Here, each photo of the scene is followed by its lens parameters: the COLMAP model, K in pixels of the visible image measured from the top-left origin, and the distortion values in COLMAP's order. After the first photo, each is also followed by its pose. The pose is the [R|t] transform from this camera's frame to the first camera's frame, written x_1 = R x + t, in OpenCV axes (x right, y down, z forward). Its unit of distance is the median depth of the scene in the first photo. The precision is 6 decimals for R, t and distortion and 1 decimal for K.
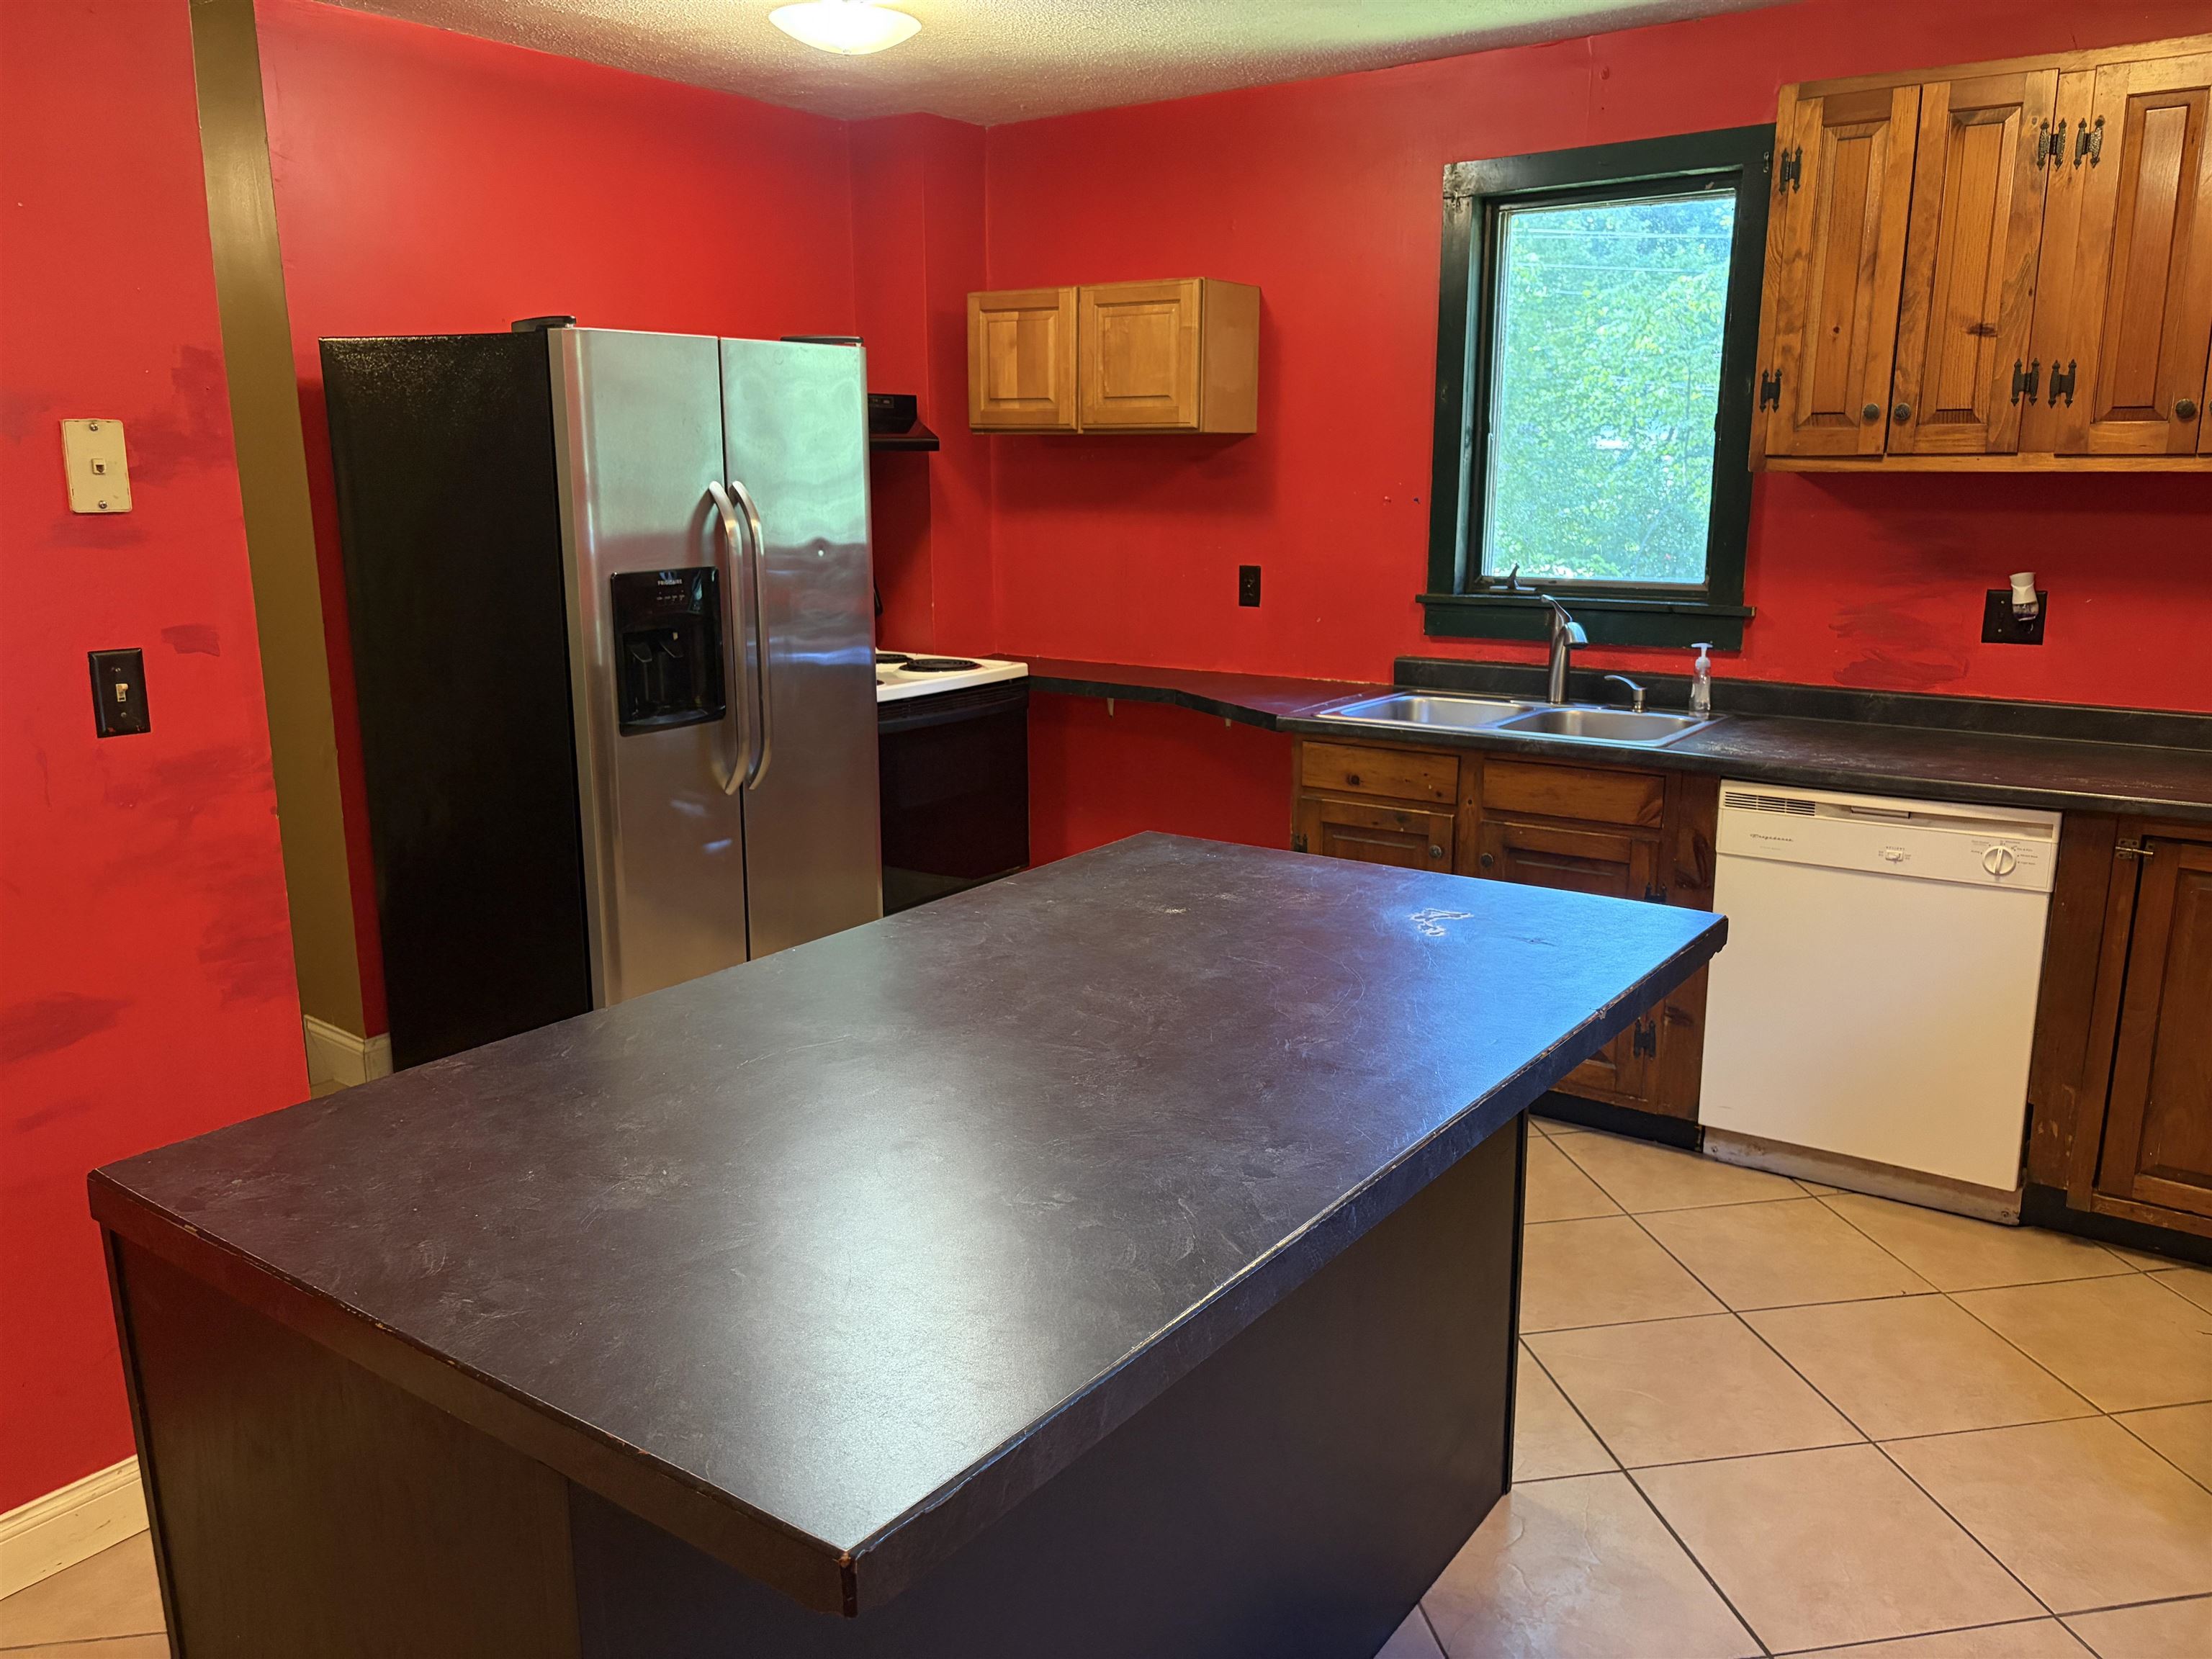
lens RADIAL K [[1684.5, 0, 1129.0], [0, 1684.5, 836.9], [0, 0, 1]] dist [0.054469, -0.052562]
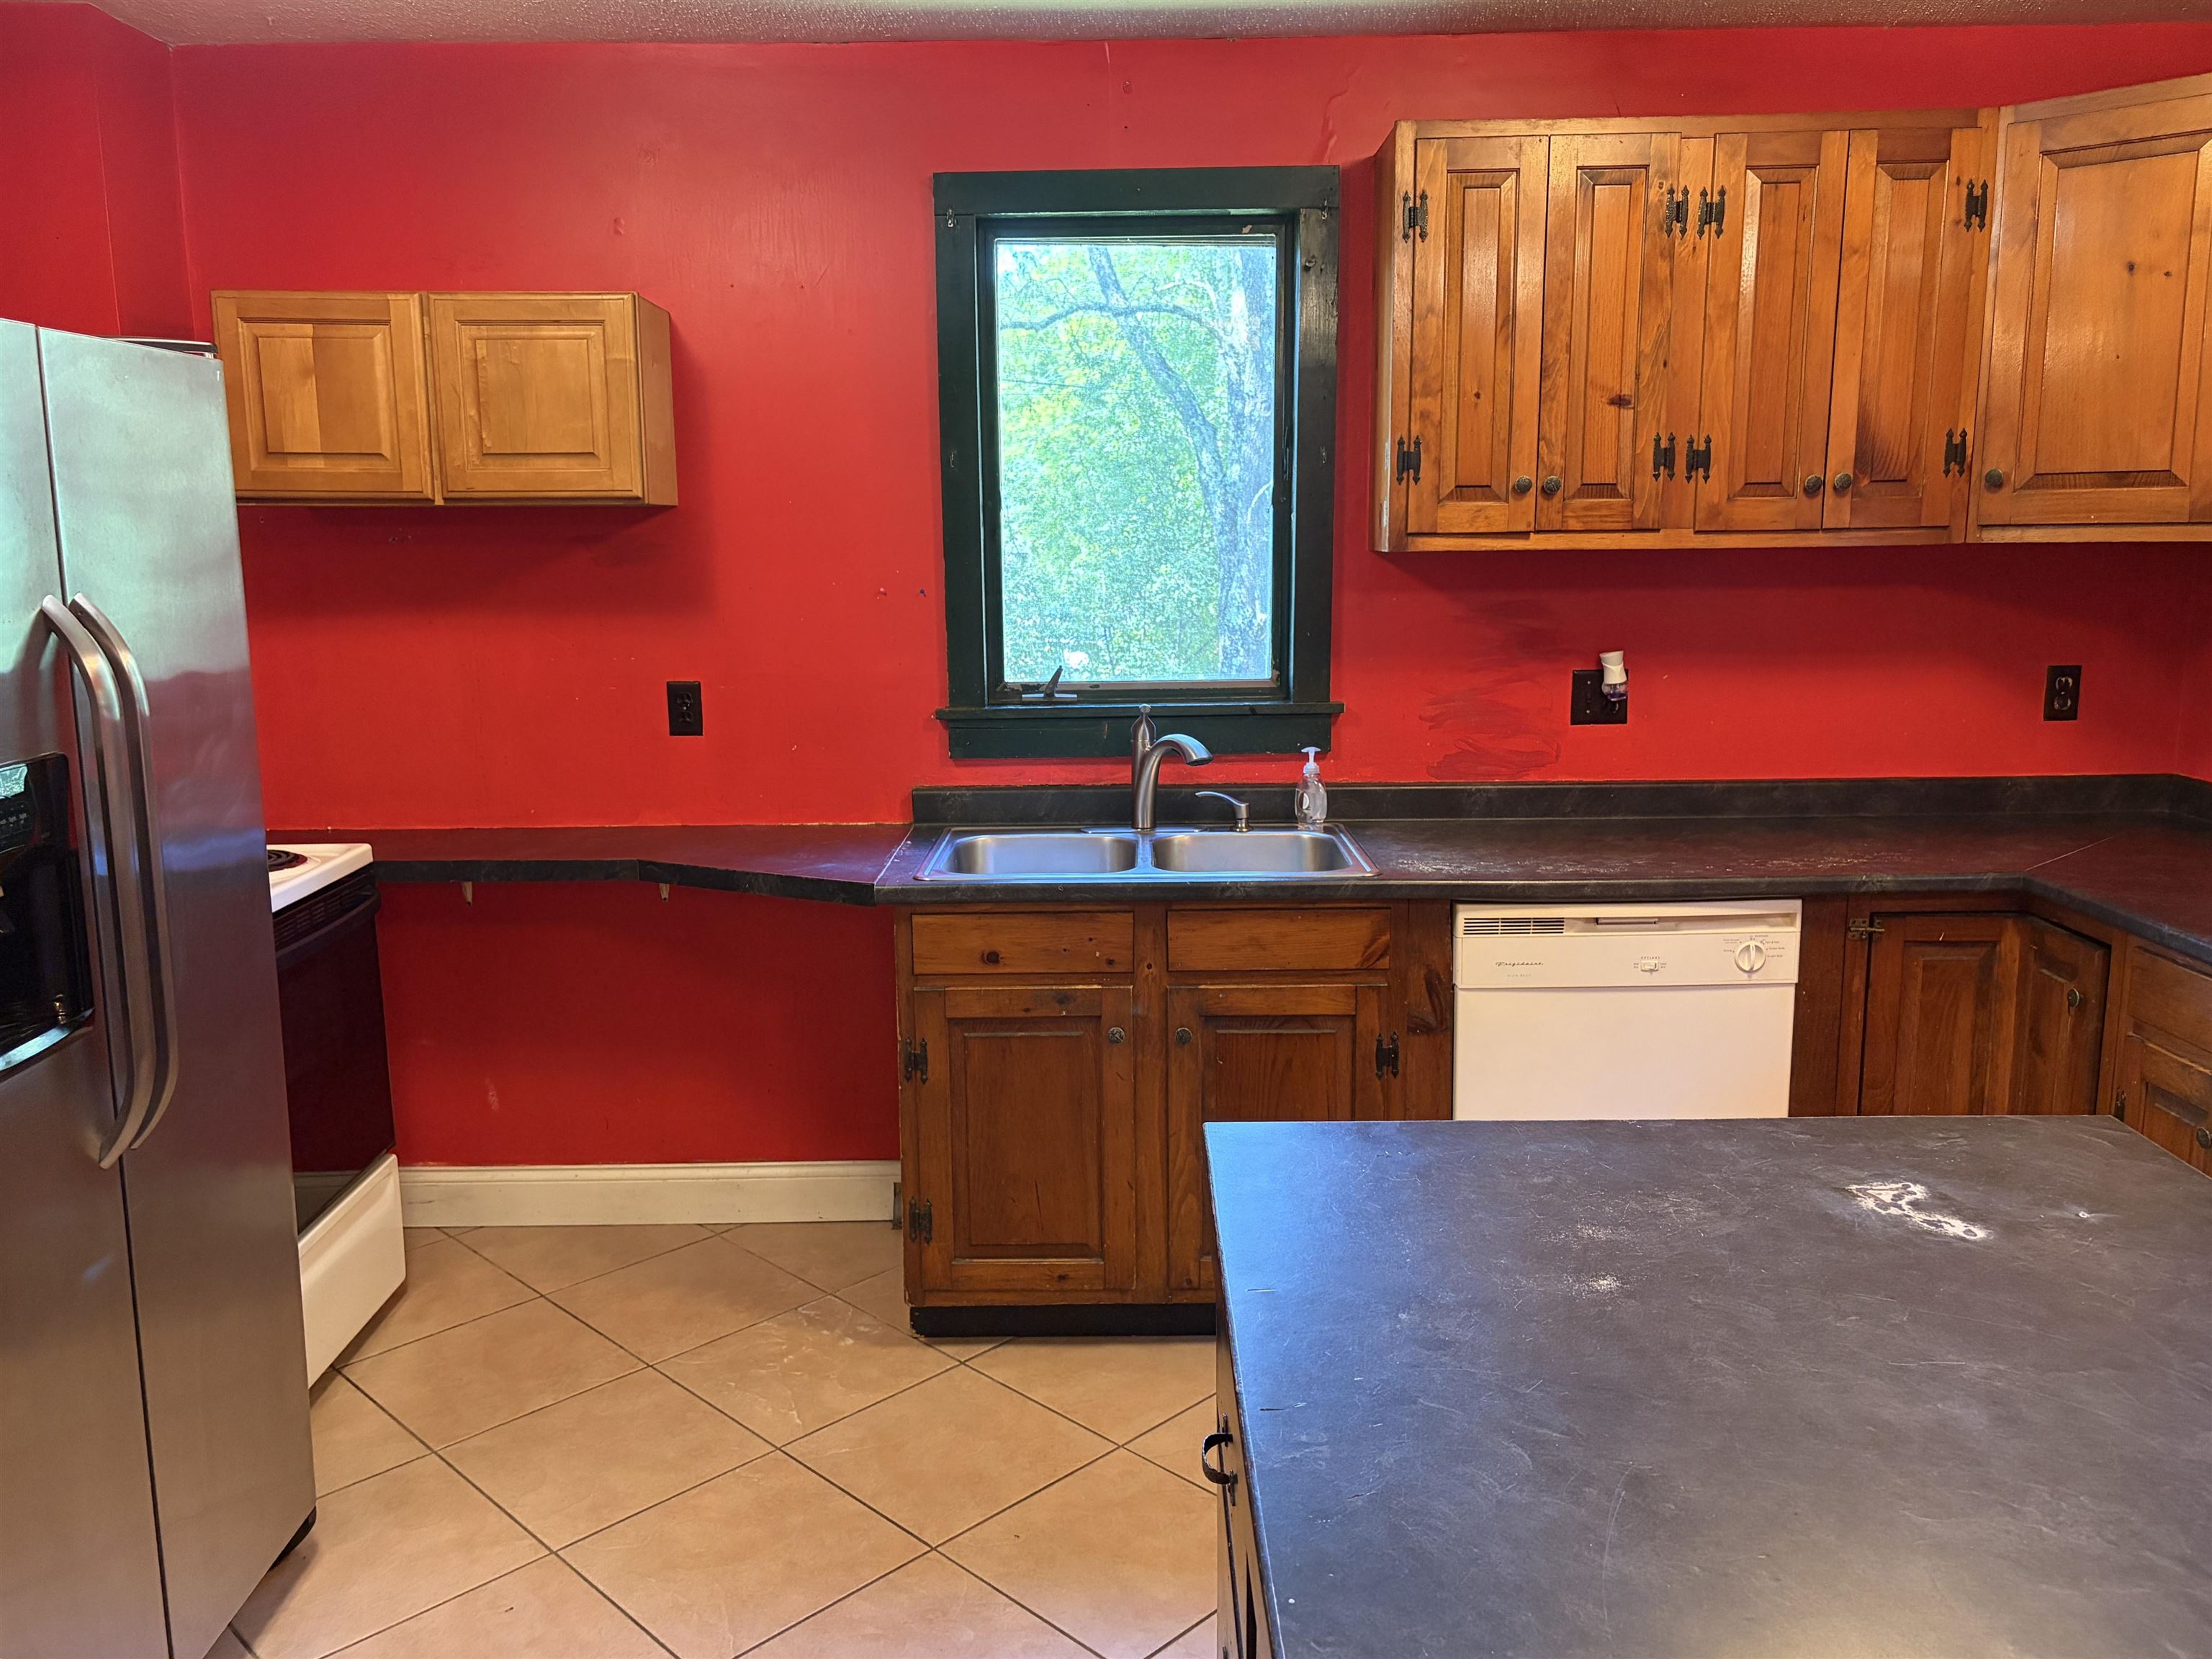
lens RADIAL K [[1684.5, 0, 1105.6], [0, 1684.5, 838.1], [0, 0, 1]] dist [0.054469, -0.052562]
pose [[0.817128, -0.105674, 0.566688, -0.272460], [0.134125, 0.990927, -0.008615, -0.080725], [-0.560636, 0.083047, 0.823888, 0.375468]]
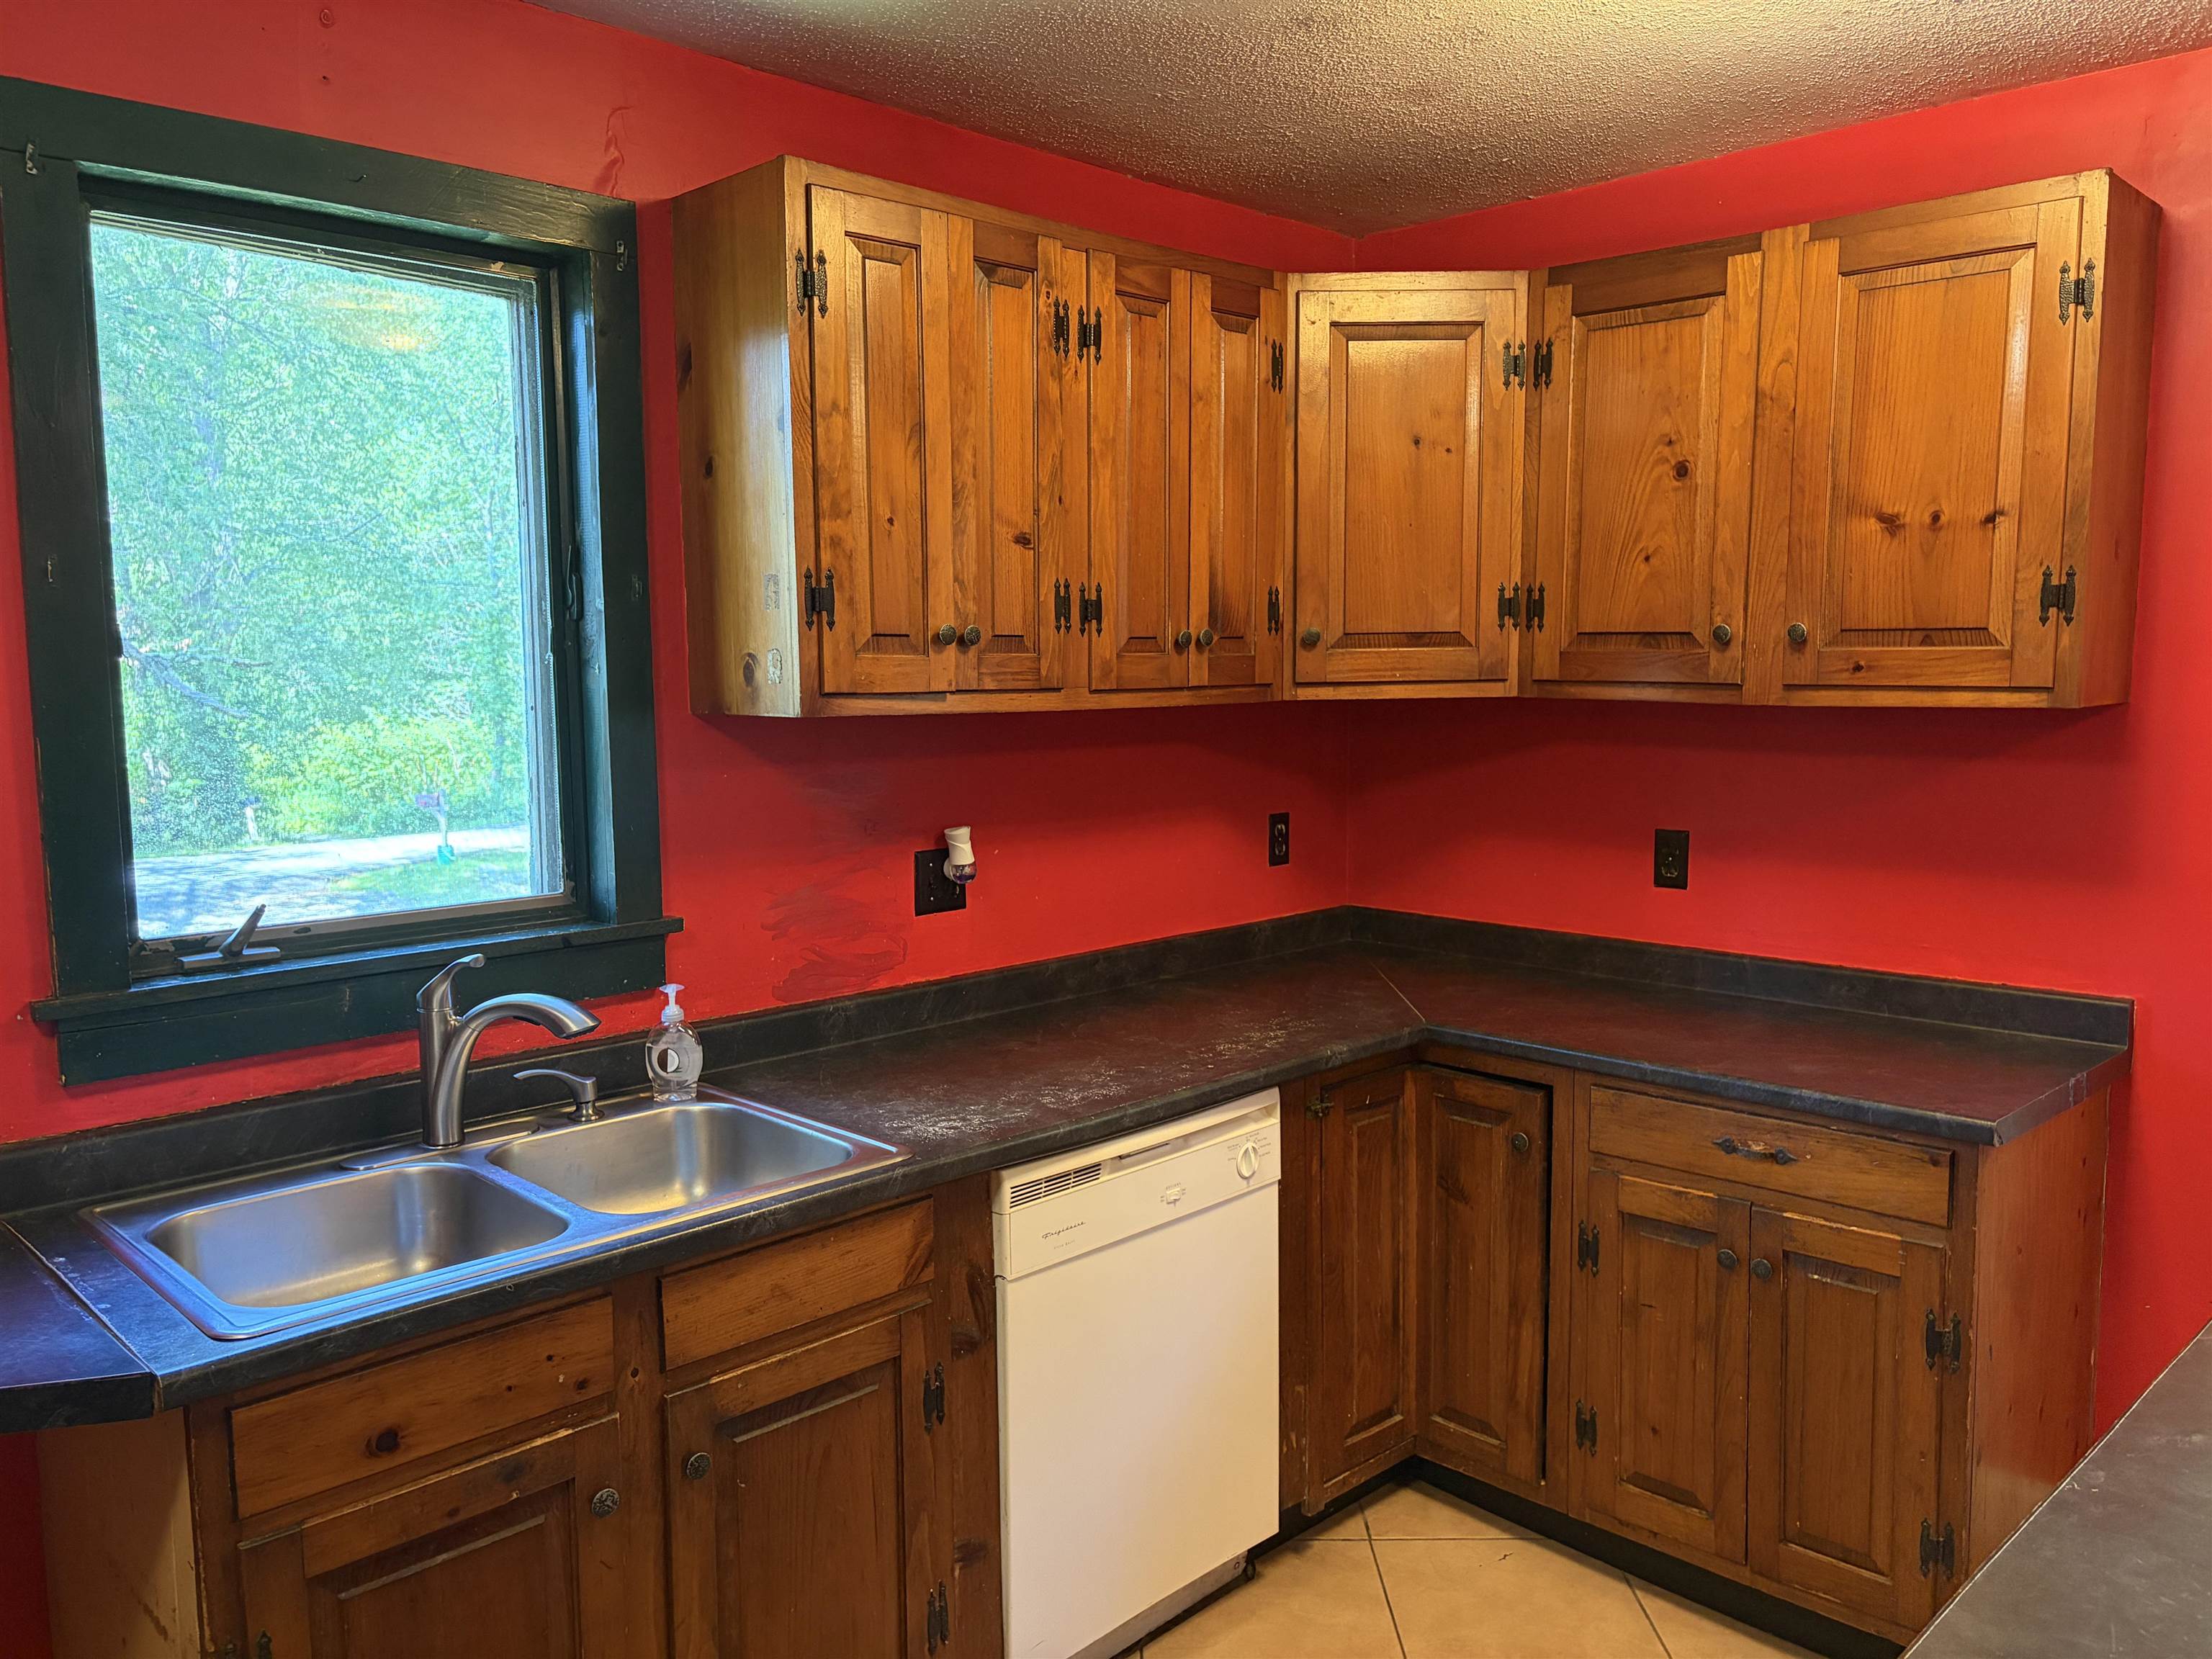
lens RADIAL K [[1684.5, 0, 1107.8], [0, 1684.5, 843.5], [0, 0, 1]] dist [0.054469, -0.052562]
pose [[0.170144, -0.106231, 0.979677, -0.268140], [0.222907, 0.972552, 0.066745, -0.186955], [-0.959877, 0.207020, 0.189153, 0.780805]]
